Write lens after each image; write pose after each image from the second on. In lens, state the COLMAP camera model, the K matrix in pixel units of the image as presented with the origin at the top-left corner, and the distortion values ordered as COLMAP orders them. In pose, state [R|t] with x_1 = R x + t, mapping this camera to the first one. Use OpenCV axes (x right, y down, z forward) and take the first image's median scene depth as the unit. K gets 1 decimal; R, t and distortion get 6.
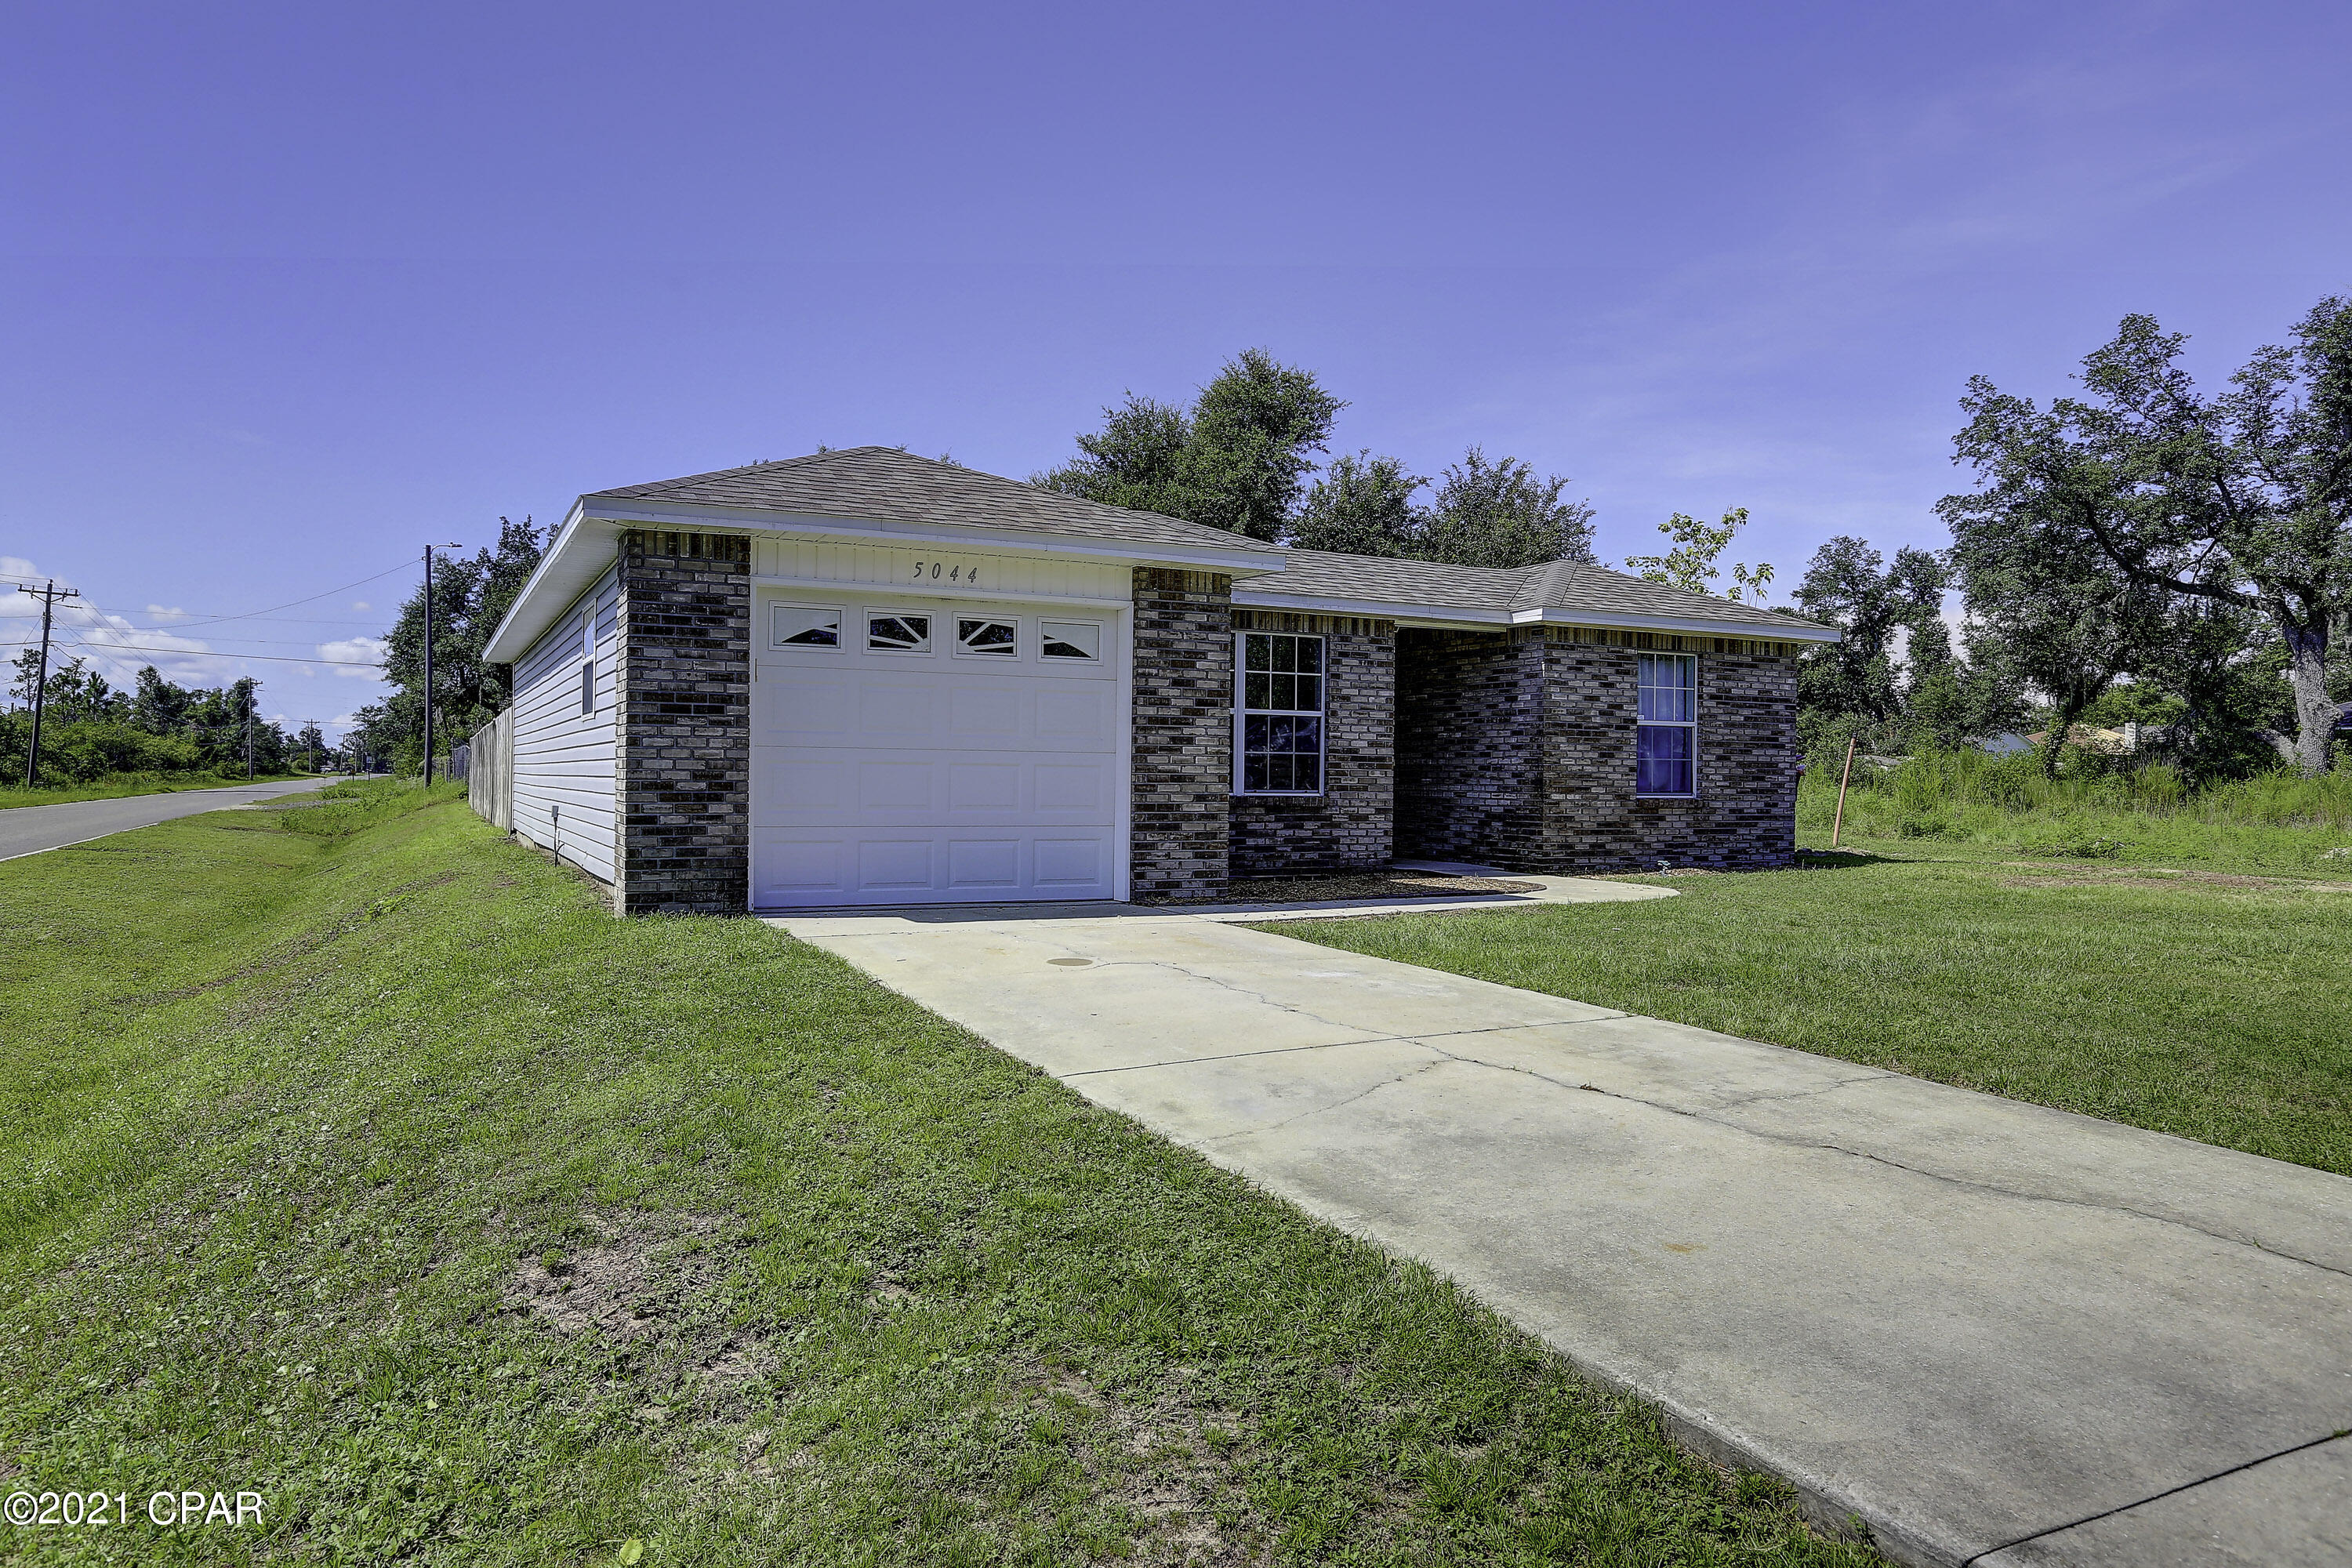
lens RADIAL K [[1511.4, 0, 1180.0], [0, 1511.4, 787.6], [0, 0, 1]] dist [-0.014416, 0.007985]
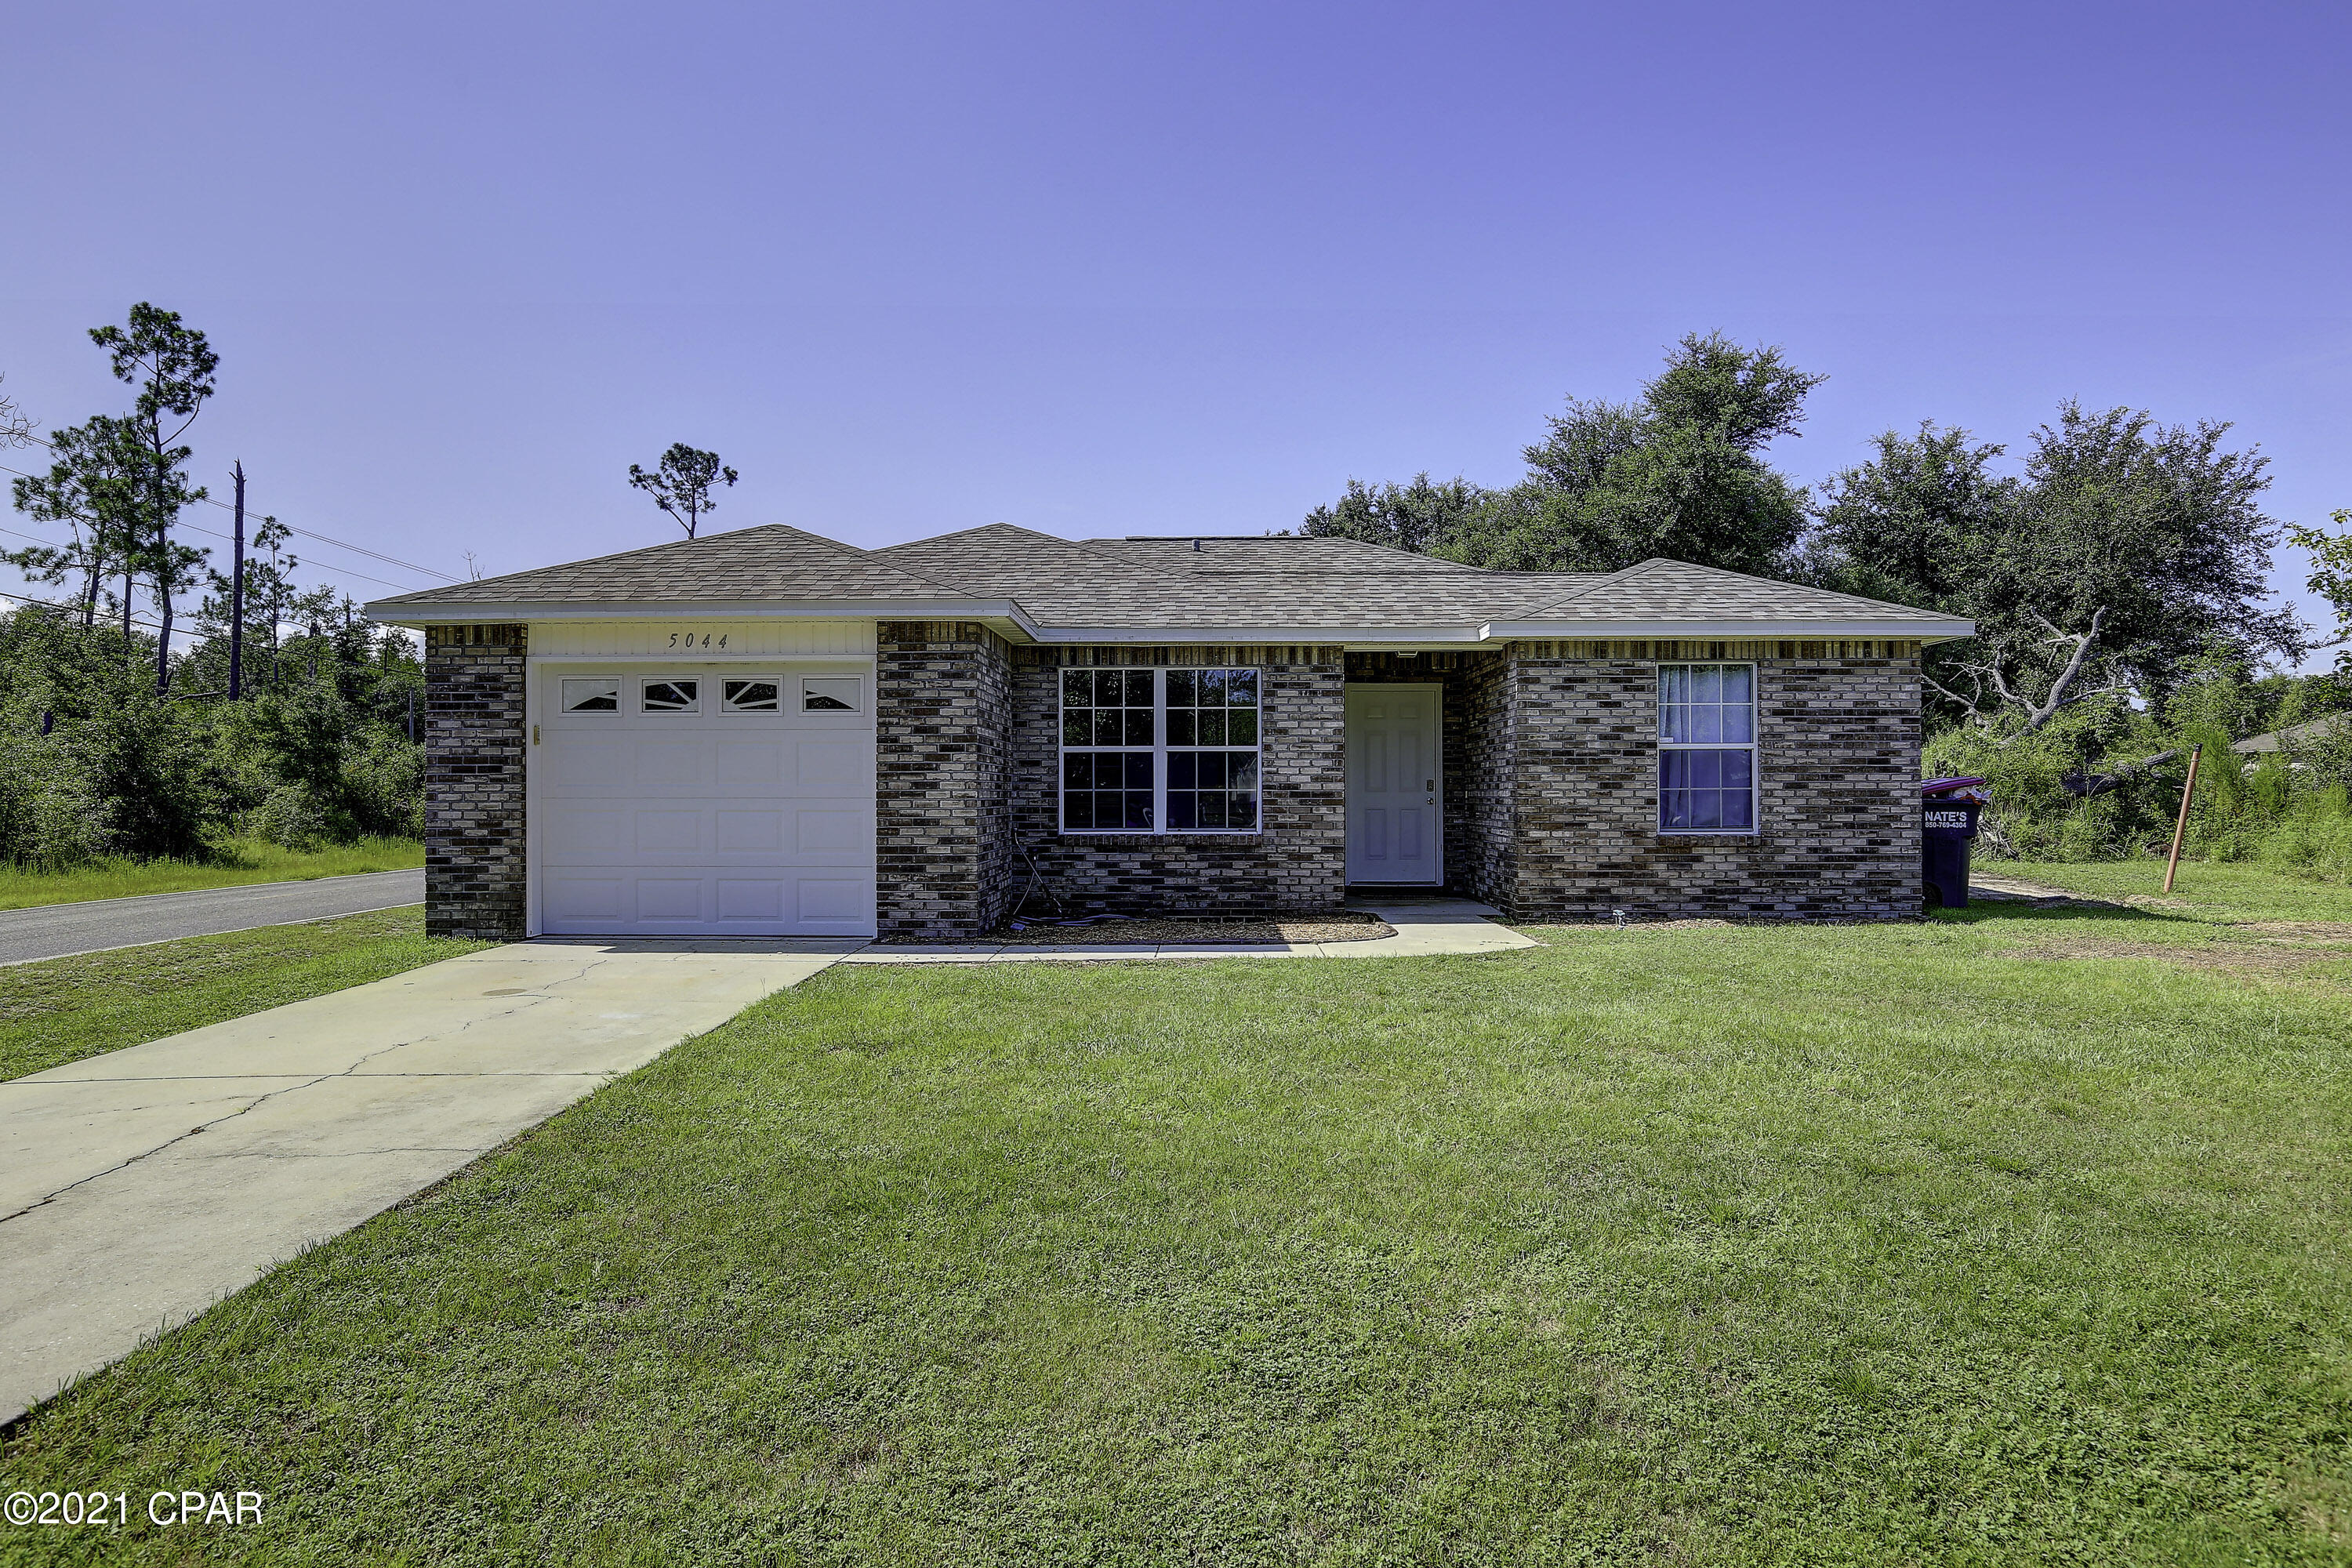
lens RADIAL K [[1511.4, 0, 1173.2], [0, 1511.4, 775.2], [0, 0, 1]] dist [-0.014416, 0.007985]
pose [[0.884040, -0.018016, -0.467064, 0.510060], [0.007866, 0.999689, -0.023672, -0.009807], [0.467345, 0.017253, 0.883906, 0.130685]]
